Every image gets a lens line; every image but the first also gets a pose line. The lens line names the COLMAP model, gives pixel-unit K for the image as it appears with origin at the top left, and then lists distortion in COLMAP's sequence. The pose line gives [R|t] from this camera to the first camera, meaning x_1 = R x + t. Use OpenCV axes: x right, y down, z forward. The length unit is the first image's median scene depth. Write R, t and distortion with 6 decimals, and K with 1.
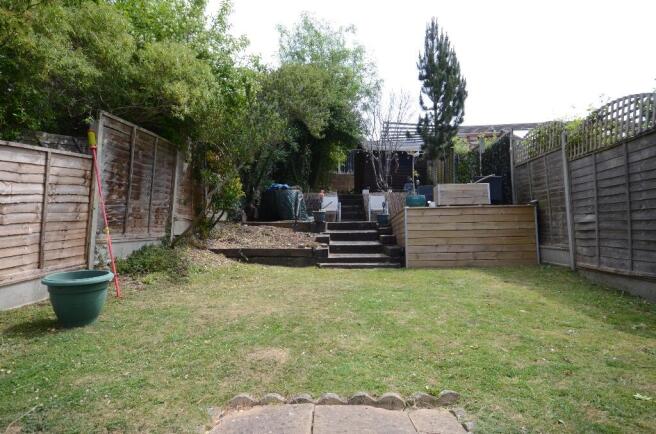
lens RADIAL K [[392.7, 0, 328.0], [0, 392.7, 217.0], [0, 0, 1]] dist [0.008370, 0.002944]
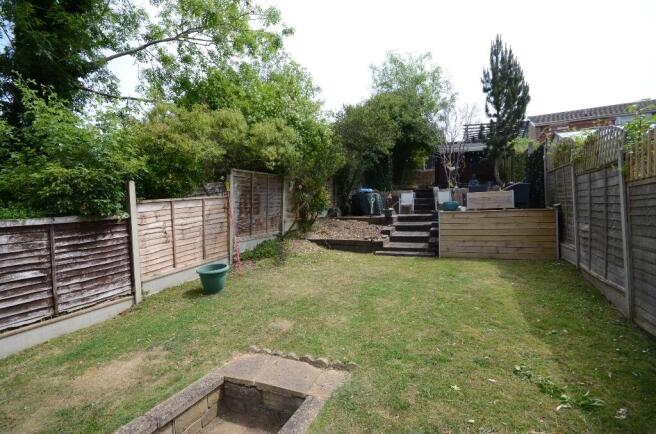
lens RADIAL K [[294.6, 0, 328.0], [0, 294.6, 217.0], [0, 0, 1]] dist [-0.004324, -0.000195]
pose [[0.930948, -0.007003, -0.365084, 0.156966], [0.035067, 0.996909, 0.070298, -0.067096], [0.363464, -0.078246, 0.928317, -0.044080]]
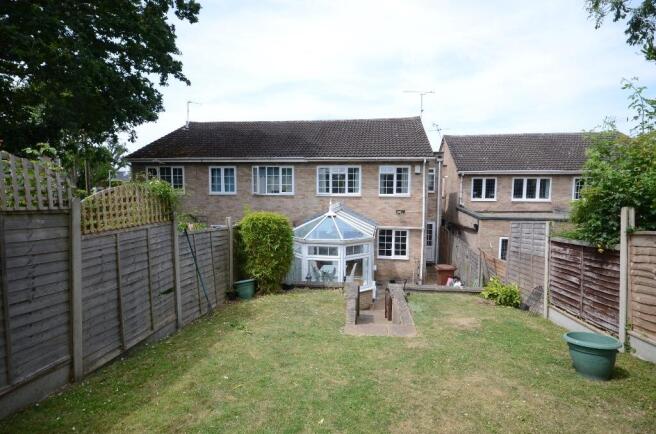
lens RADIAL K [[348.9, 0, 328.0], [0, 348.9, 217.0], [0, 0, 1]] dist [0.000837, 0.000273]
pose [[-0.996926, 0.003941, 0.078249, 0.047337], [0.003570, 0.999982, -0.004888, -0.089516], [-0.078267, -0.004594, -0.996922, 0.806459]]
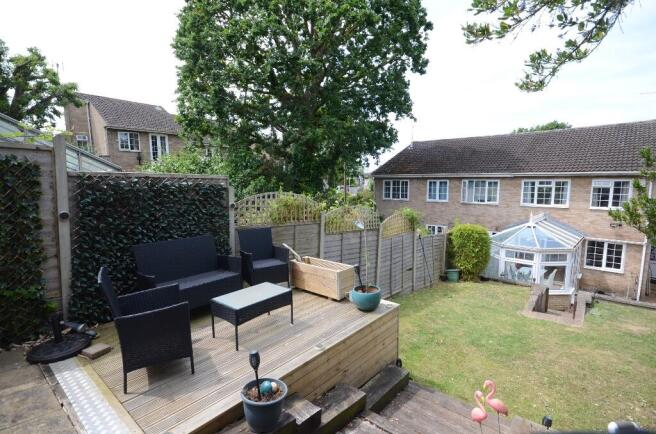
lens RADIAL K [[336.5, 0, 328.0], [0, 336.5, 217.0], [0, 0, 1]] dist [0.017271, 0.000582]
pose [[-0.787791, -0.056049, 0.613388, -0.061541], [-0.041283, 0.998417, 0.038210, -0.155393], [-0.614558, 0.004779, -0.788857, 1.196330]]
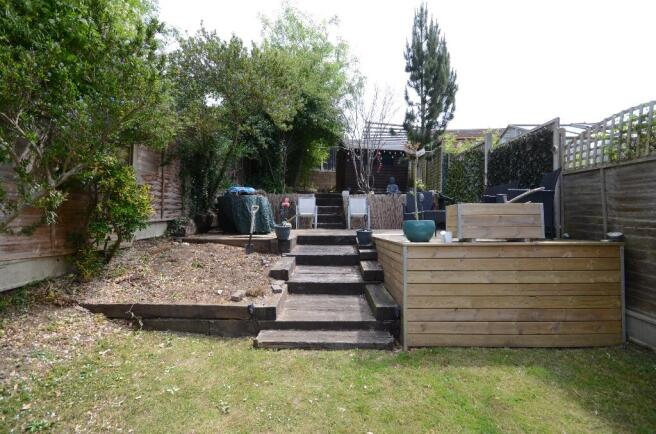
lens RADIAL K [[284.4, 0, 328.0], [0, 284.4, 217.0], [0, 0, 1]] dist [0.002084, -0.005920]
pose [[0.999724, 0.010698, 0.020909, 0.053811], [-0.012023, 0.997858, 0.064297, -0.067526], [-0.020177, -0.064531, 0.997712, 0.432645]]
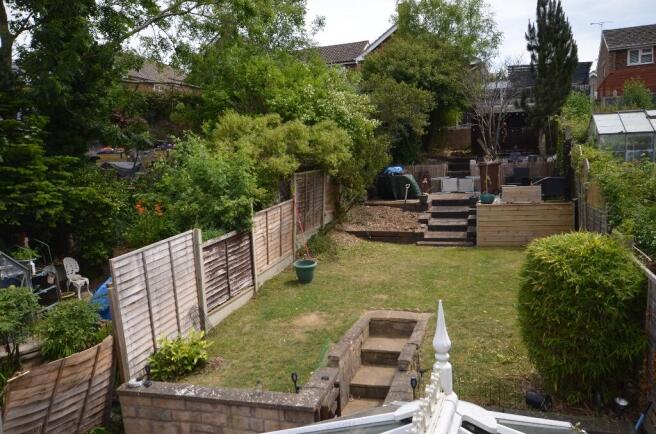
lens RADIAL K [[560.0, 0, 328.0], [0, 560.0, 217.0], [0, 0, 1]] dist [0.014351, 0.008673]
pose [[0.964127, 0.001129, -0.265438, 0.160698], [0.046511, 0.983802, 0.173120, -0.269614], [0.261334, -0.179255, 0.948458, -0.817846]]
